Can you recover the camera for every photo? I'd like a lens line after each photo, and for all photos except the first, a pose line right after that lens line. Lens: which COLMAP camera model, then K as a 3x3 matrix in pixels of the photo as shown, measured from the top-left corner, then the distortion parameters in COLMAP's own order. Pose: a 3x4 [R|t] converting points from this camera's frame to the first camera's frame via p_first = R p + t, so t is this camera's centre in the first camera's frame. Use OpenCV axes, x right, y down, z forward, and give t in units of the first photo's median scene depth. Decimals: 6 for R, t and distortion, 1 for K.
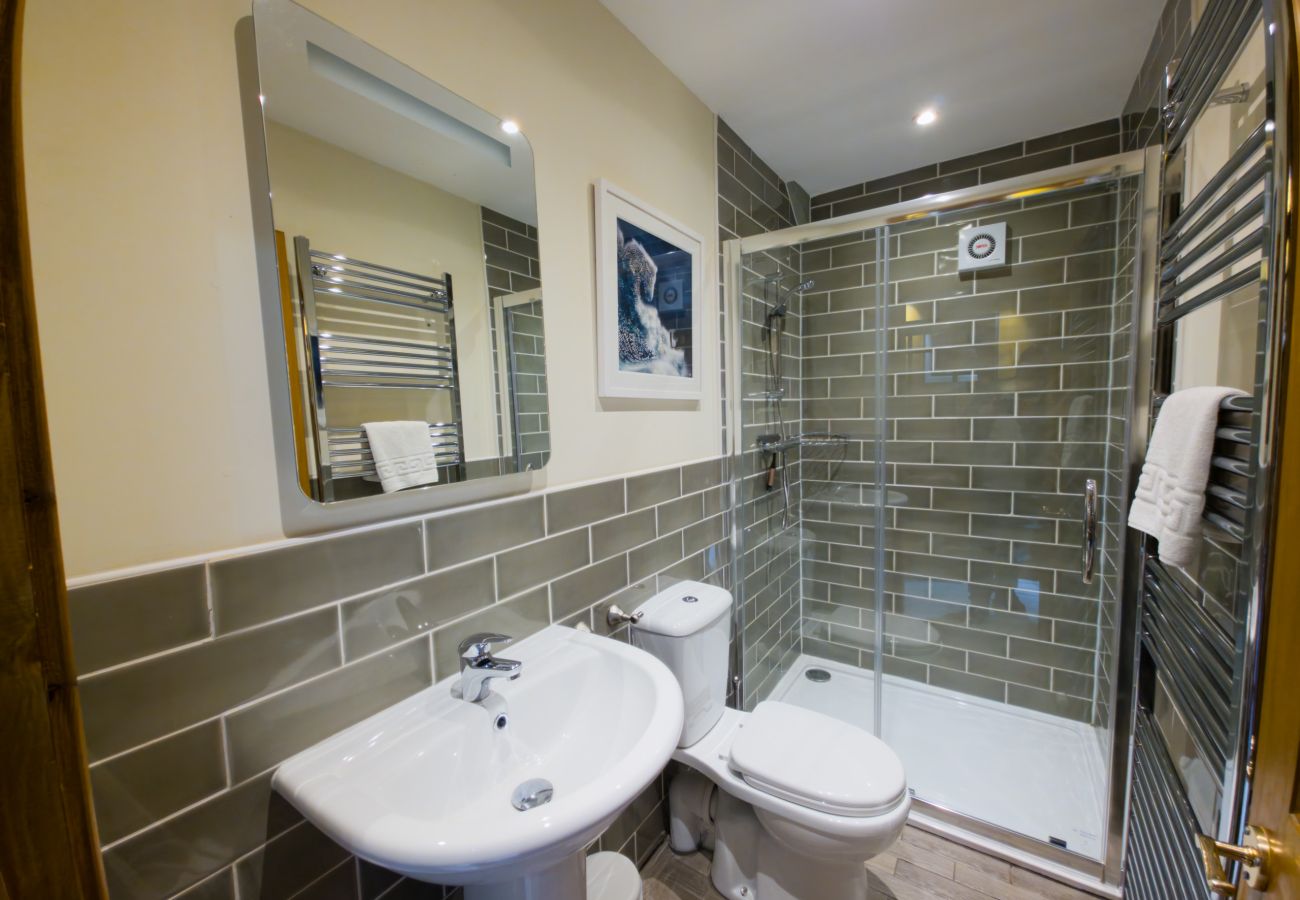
lens RADIAL K [[520.5, 0, 650.0], [0, 520.5, 450.0], [0, 0, 1]] dist [-0.000893, -0.000195]
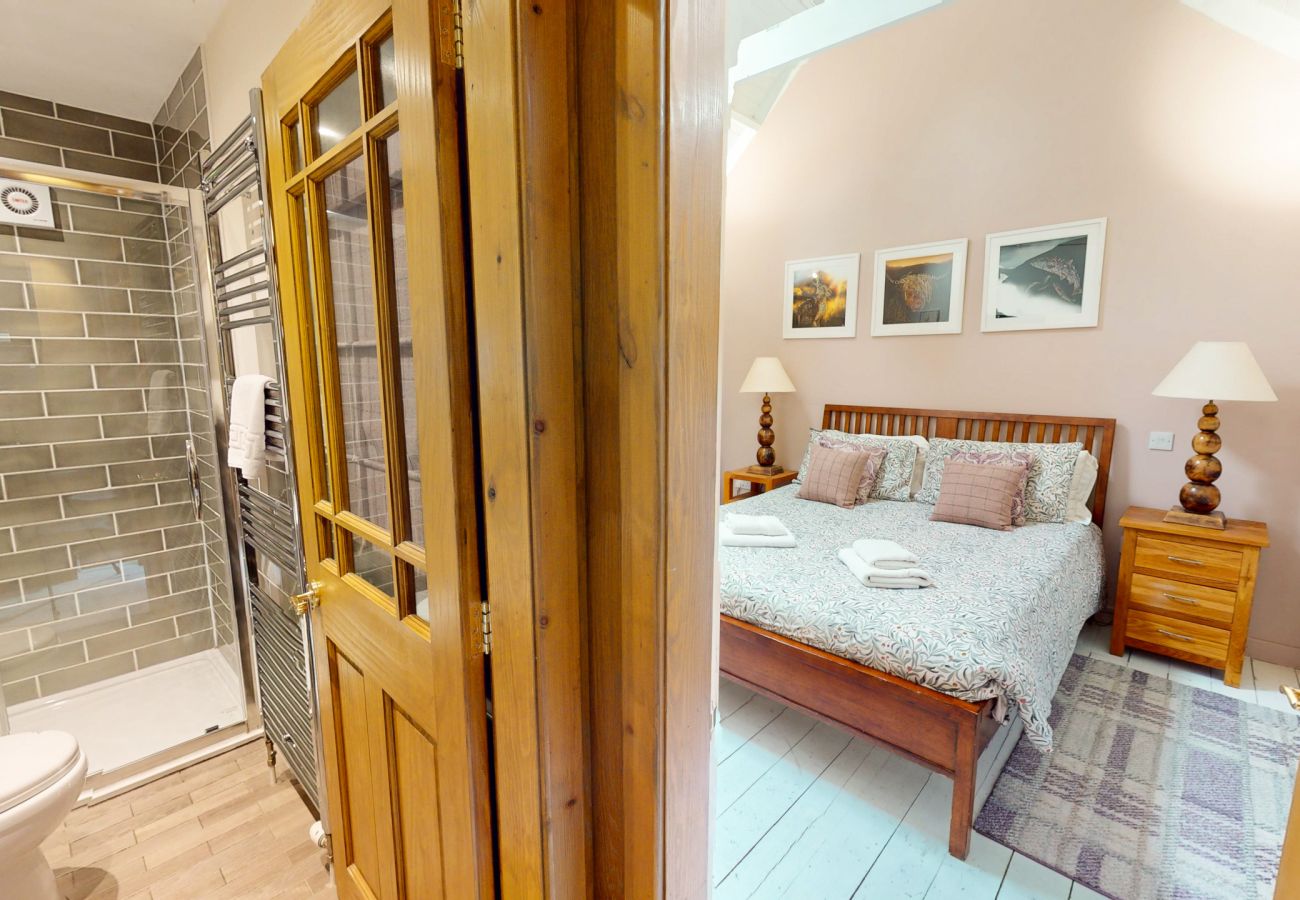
lens RADIAL K [[585.1, 0, 652.5], [0, 585.1, 453.8], [0, 0, 1]] dist [0.000576, -0.000192]
pose [[0.152997, -0.133478, 0.979171, -0.272430], [0.073612, 0.989623, 0.123400, -0.001509], [-0.985481, 0.053199, 0.161235, -0.245273]]
